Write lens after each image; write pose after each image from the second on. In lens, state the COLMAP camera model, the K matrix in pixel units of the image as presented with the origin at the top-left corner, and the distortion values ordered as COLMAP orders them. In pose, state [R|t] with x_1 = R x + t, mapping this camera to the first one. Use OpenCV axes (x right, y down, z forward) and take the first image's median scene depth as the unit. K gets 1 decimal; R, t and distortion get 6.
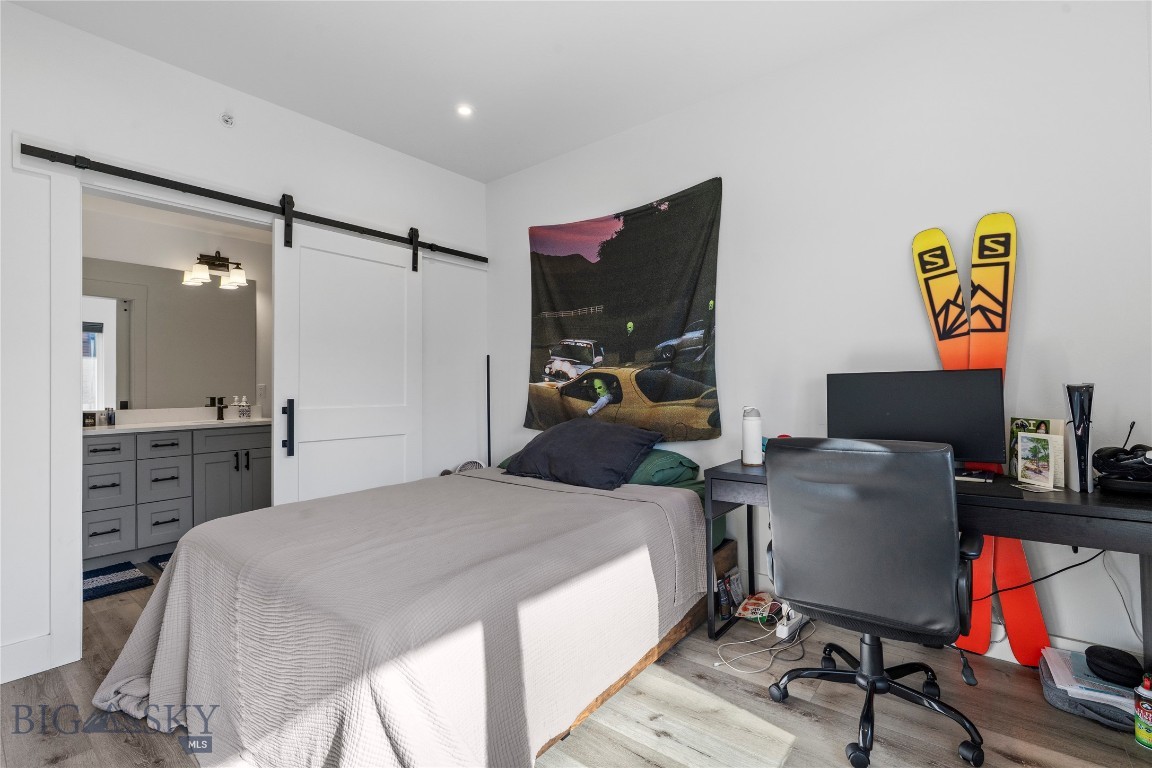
lens RADIAL K [[521.6, 0, 579.6], [0, 521.6, 382.7], [0, 0, 1]] dist [-0.009821, 0.003673]
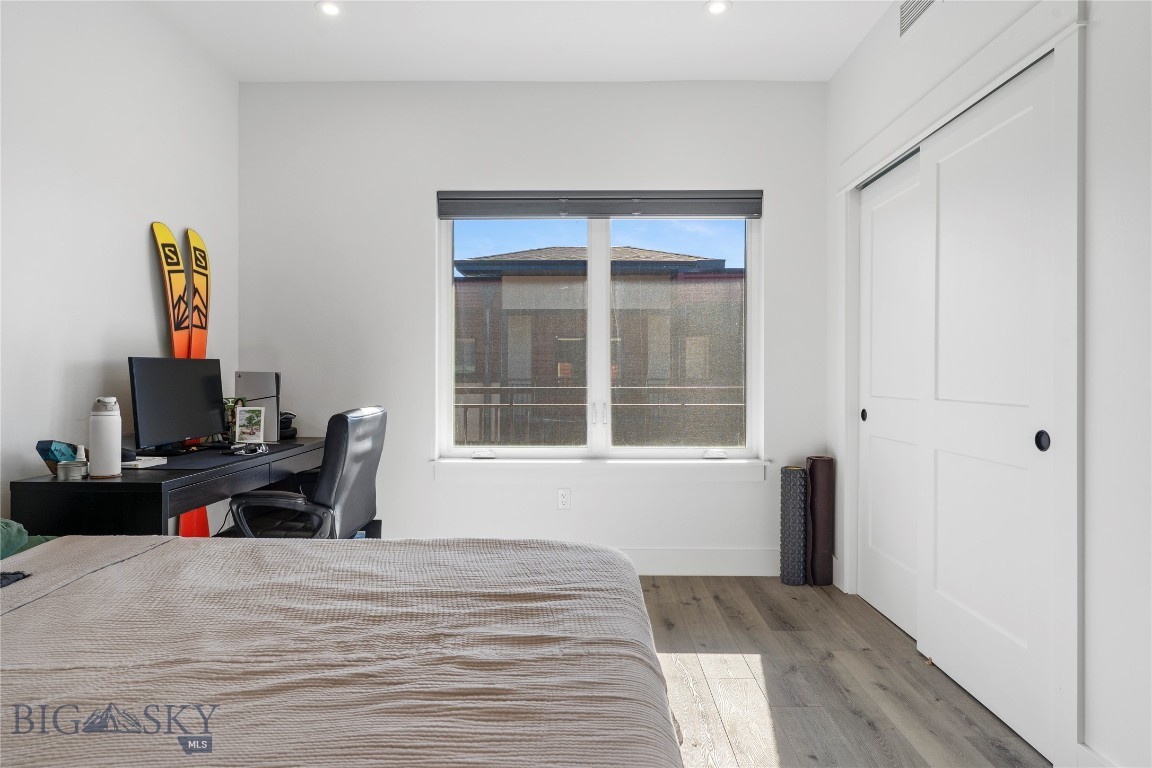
lens RADIAL K [[663.3, 0, 577.0], [0, 663.3, 383.0], [0, 0, 1]] dist [0.000447, 0.000070]
pose [[-0.616539, -0.002342, 0.787321, -0.331012], [-0.007011, 0.999972, -0.002516, 0.009392], [-0.787293, -0.007071, -0.616538, 0.426599]]
